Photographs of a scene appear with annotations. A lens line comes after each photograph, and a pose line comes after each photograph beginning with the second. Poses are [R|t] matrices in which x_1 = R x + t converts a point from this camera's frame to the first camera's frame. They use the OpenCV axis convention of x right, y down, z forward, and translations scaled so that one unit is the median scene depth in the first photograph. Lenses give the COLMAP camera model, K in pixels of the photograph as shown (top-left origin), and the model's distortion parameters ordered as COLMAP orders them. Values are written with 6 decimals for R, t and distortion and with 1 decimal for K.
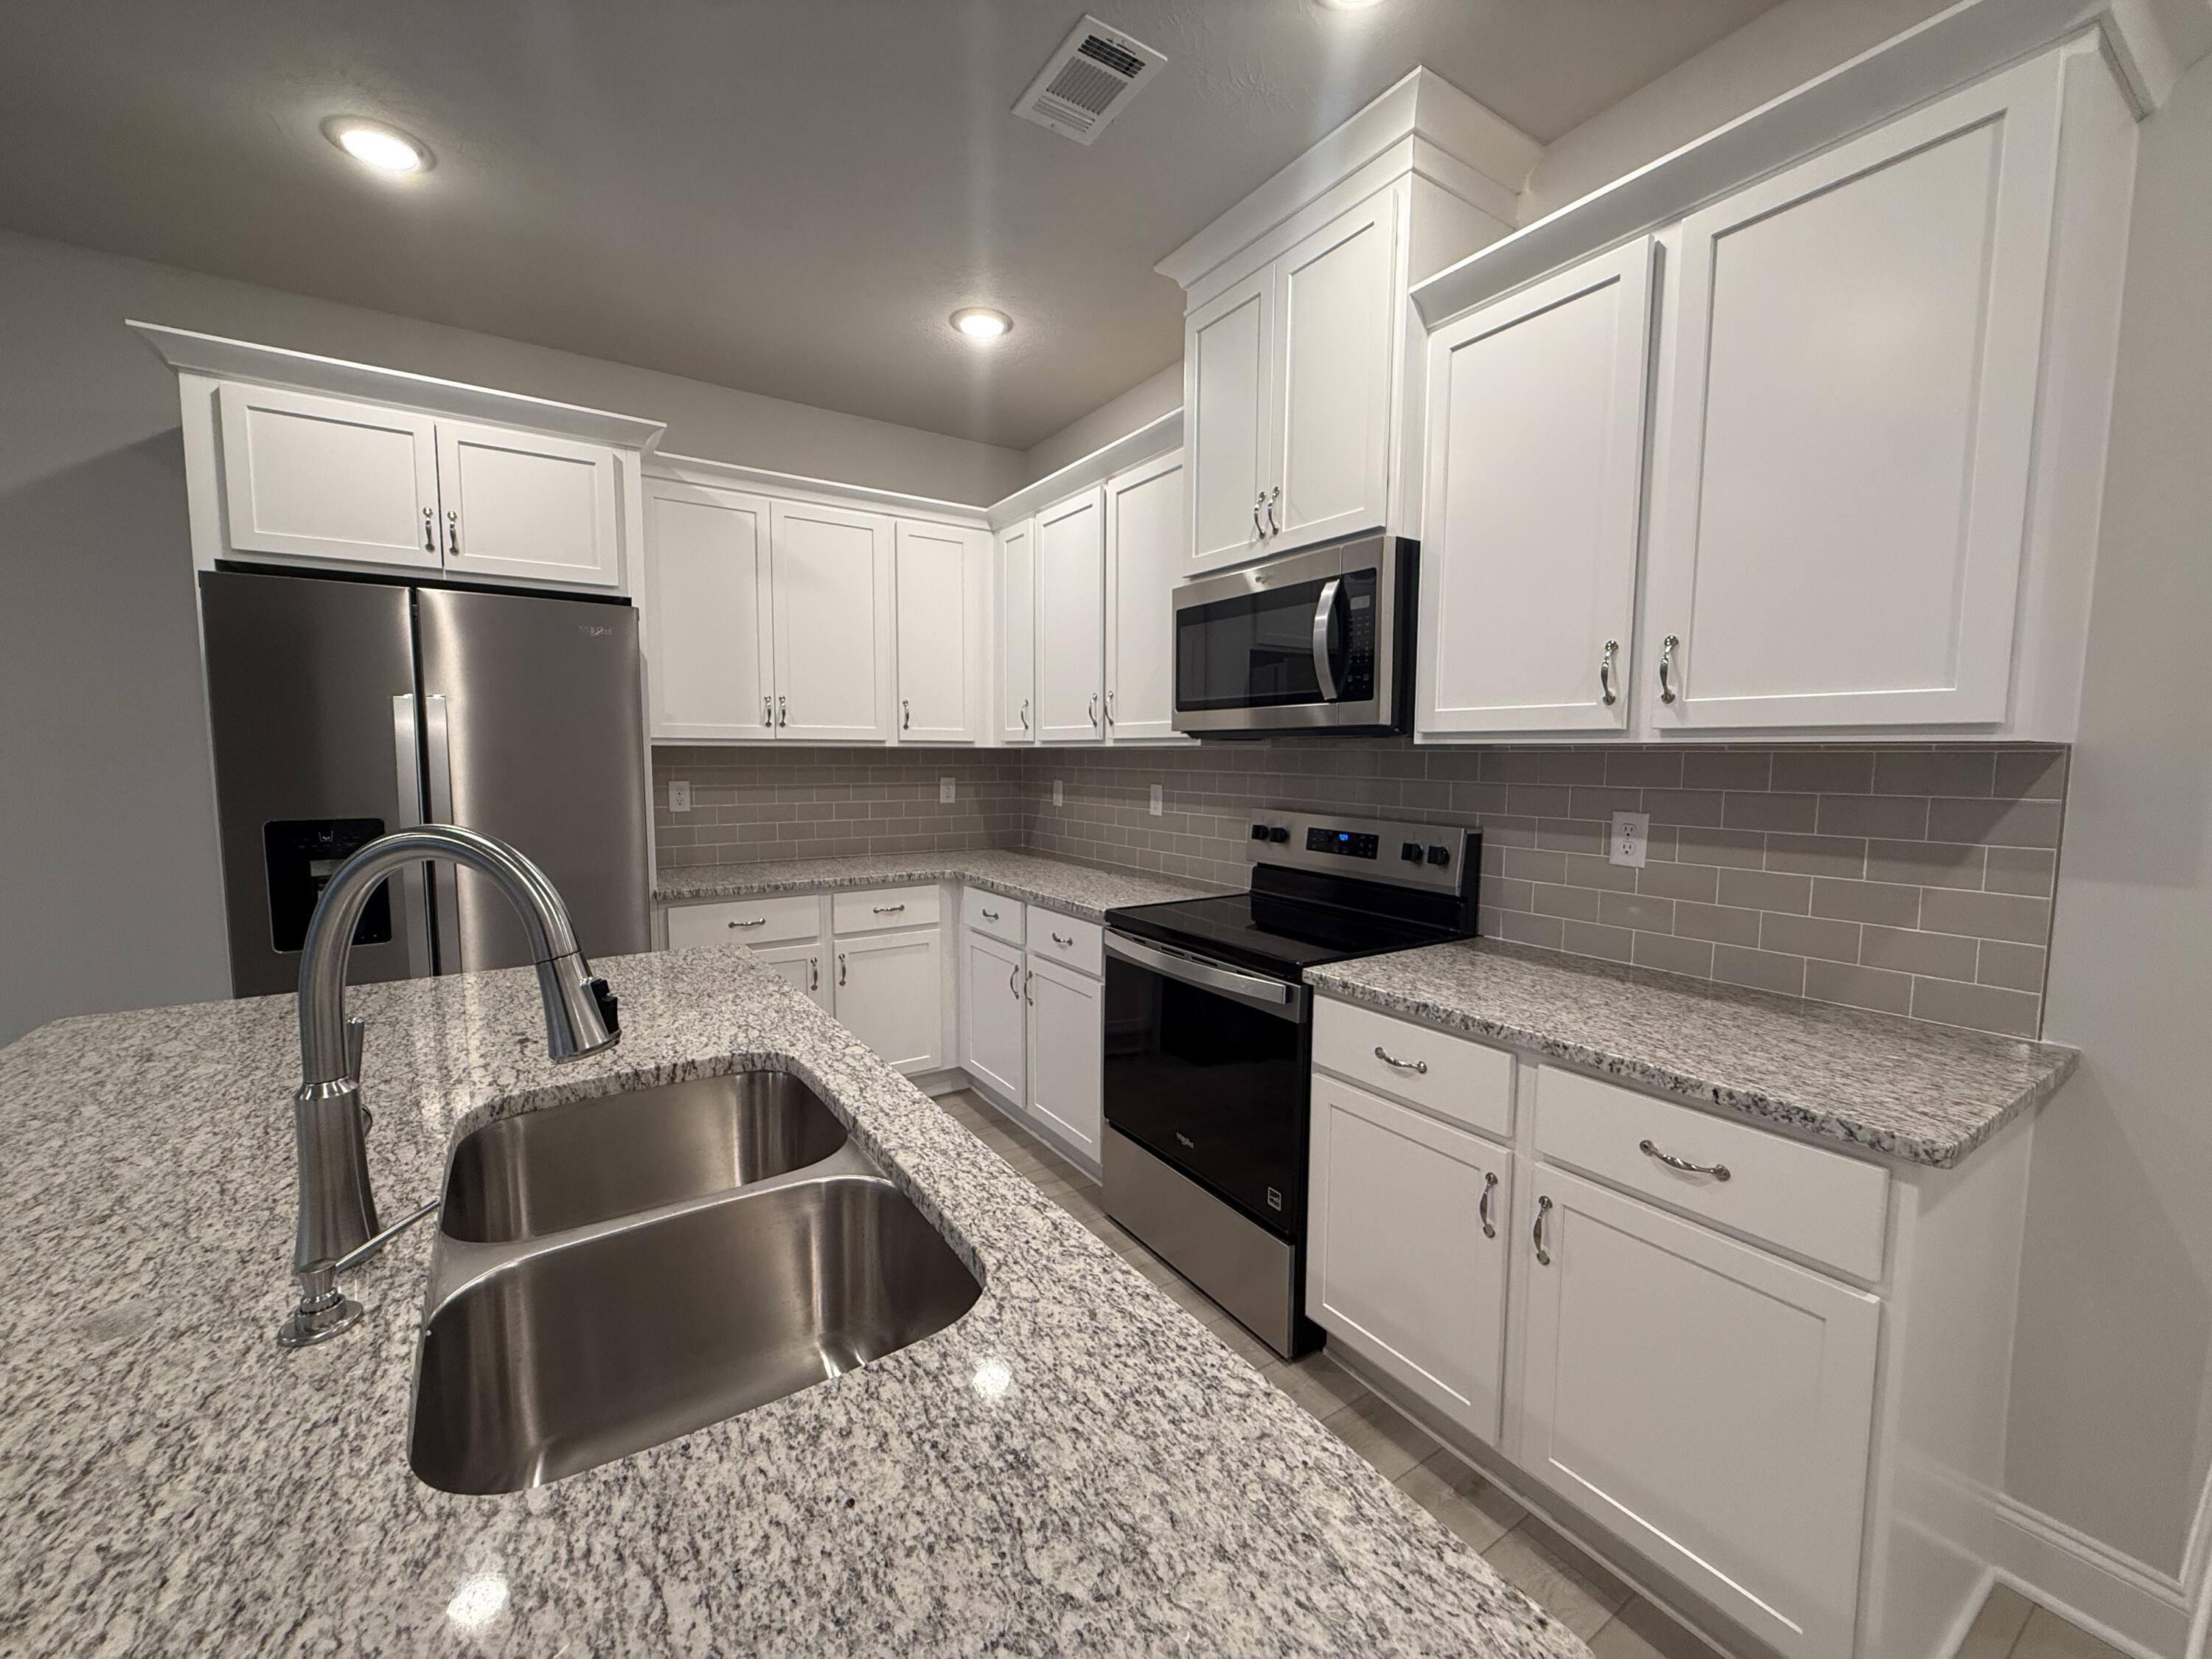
lens RADIAL K [[883.7, 0, 1106.0], [0, 883.7, 829.5], [0, 0, 1]] dist [0.001138, 0.000200]
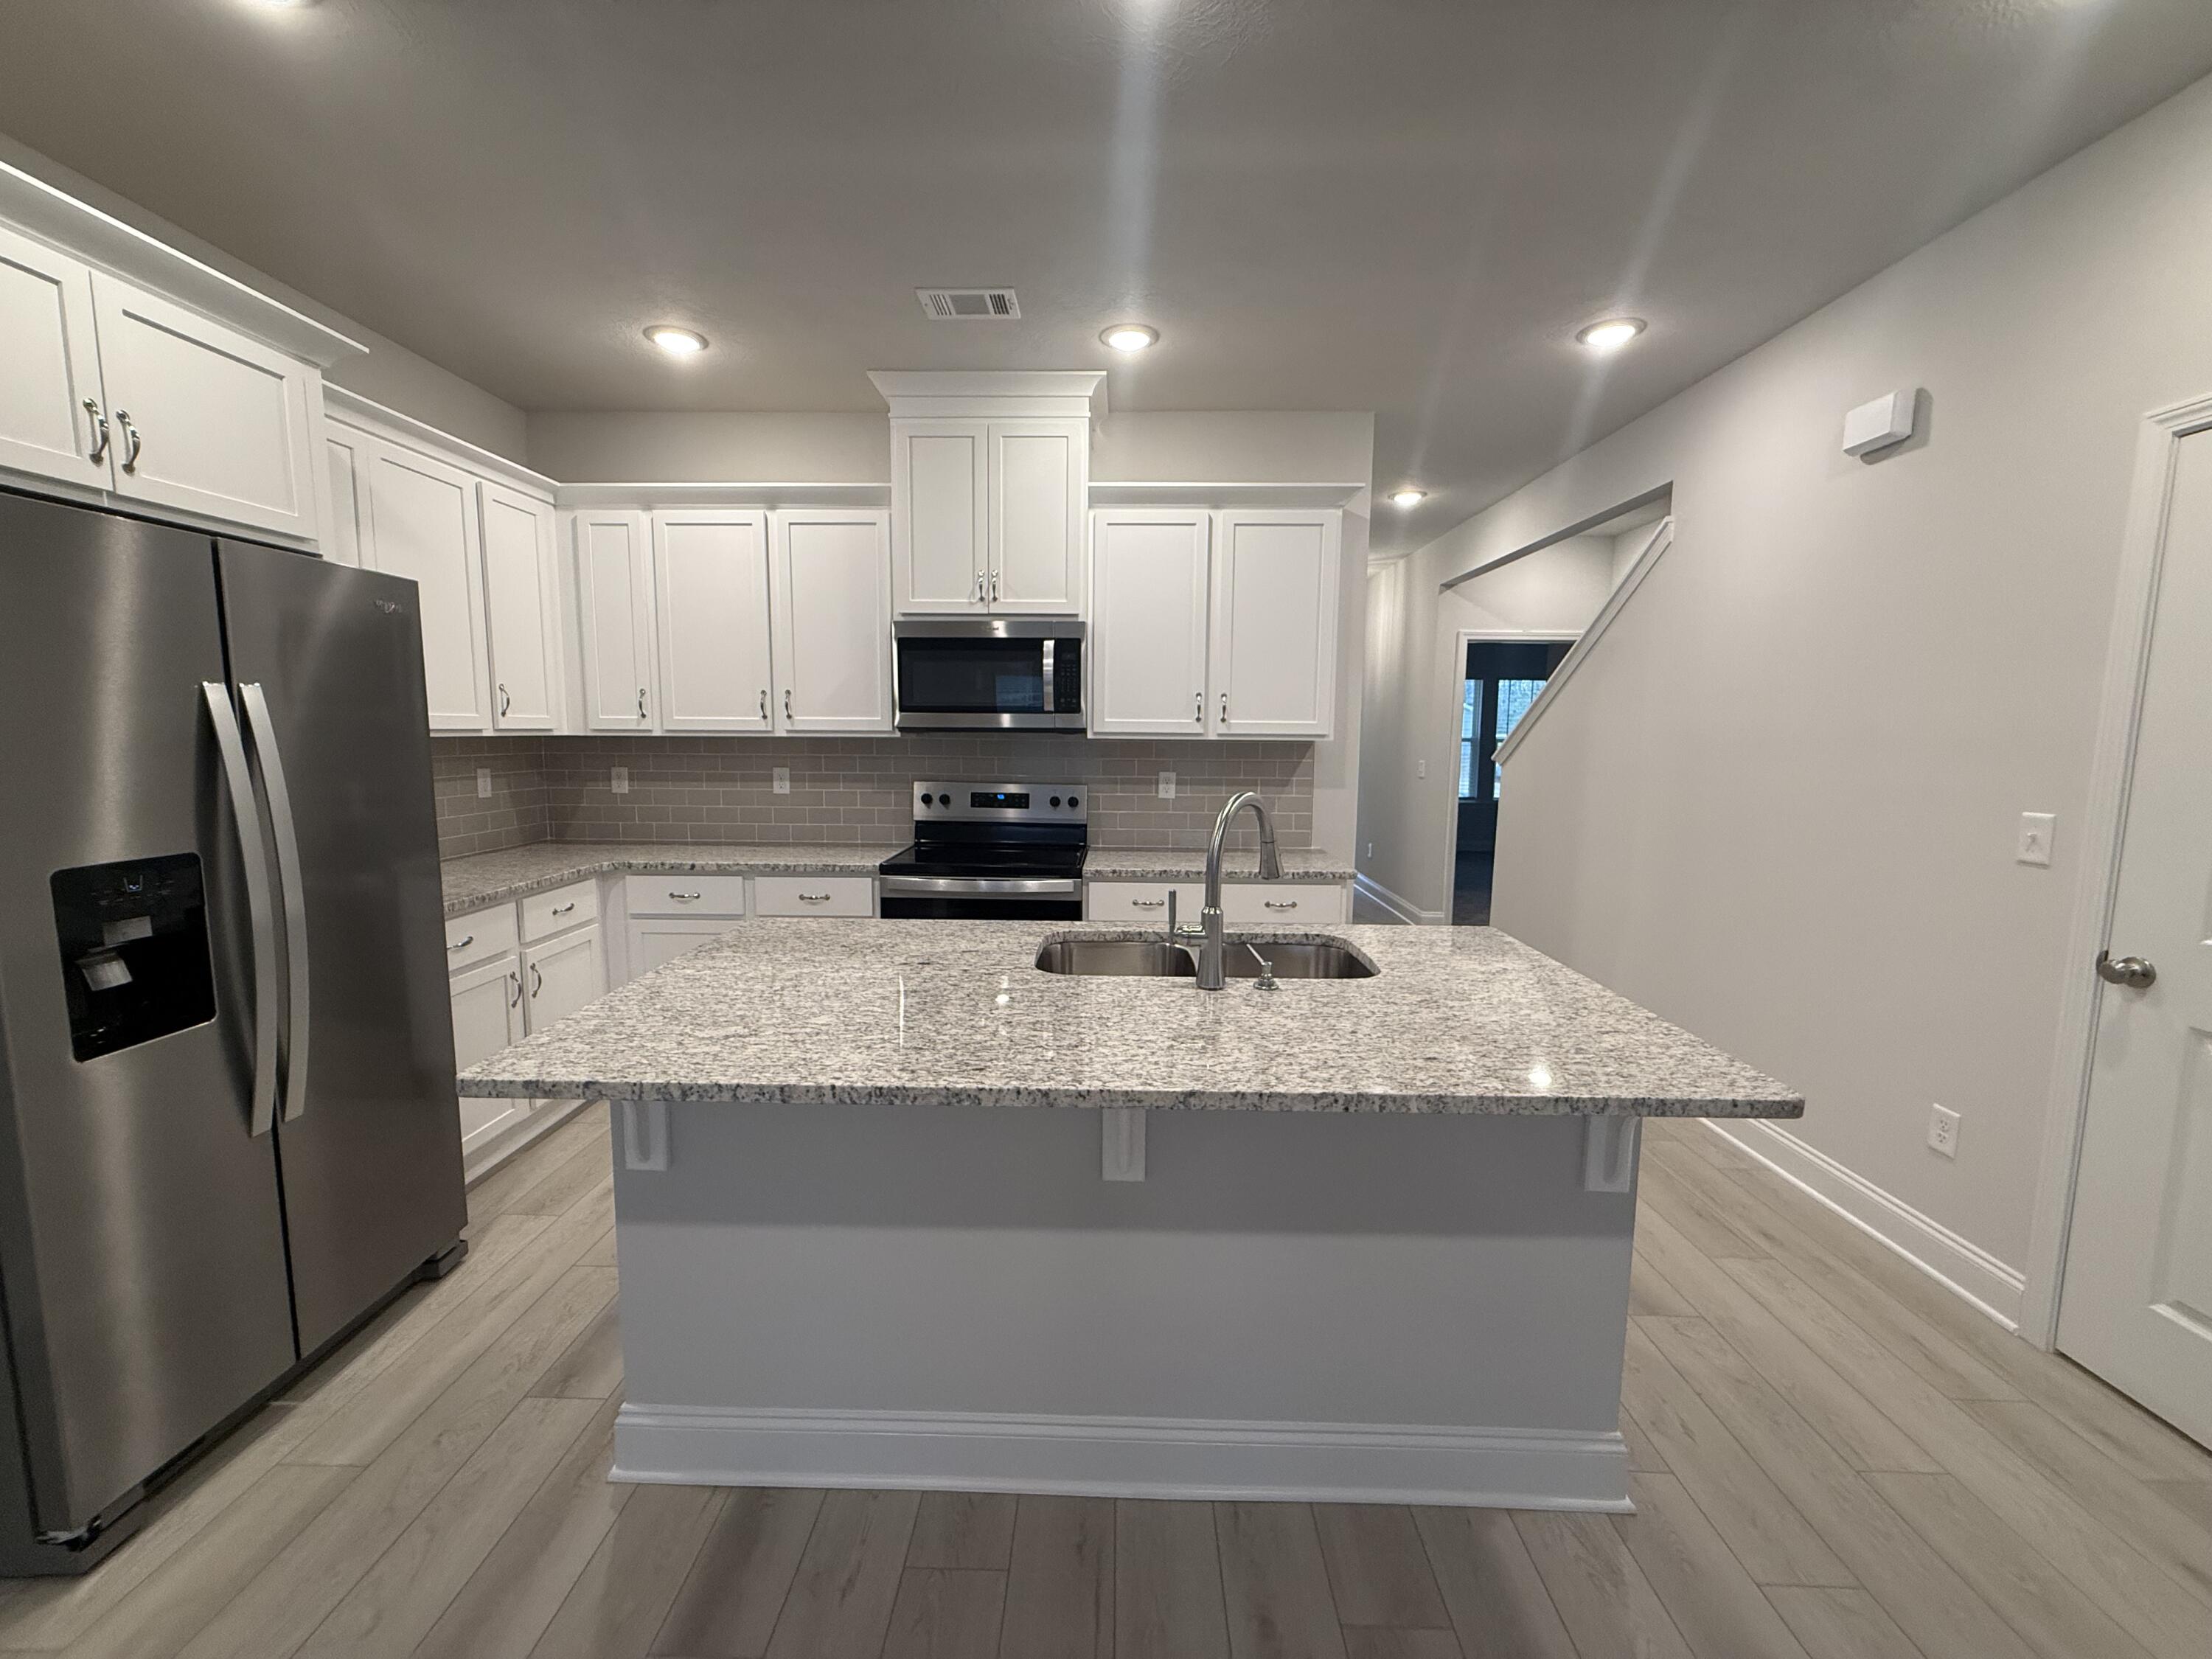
lens RADIAL K [[887.8, 0, 1106.0], [0, 887.8, 829.5], [0, 0, 1]] dist [-0.000408, 0.000153]
pose [[0.563746, -0.094650, 0.820507, -0.880046], [0.066192, 0.995394, 0.069346, -0.028805], [-0.823291, 0.015217, 0.567415, -0.025406]]
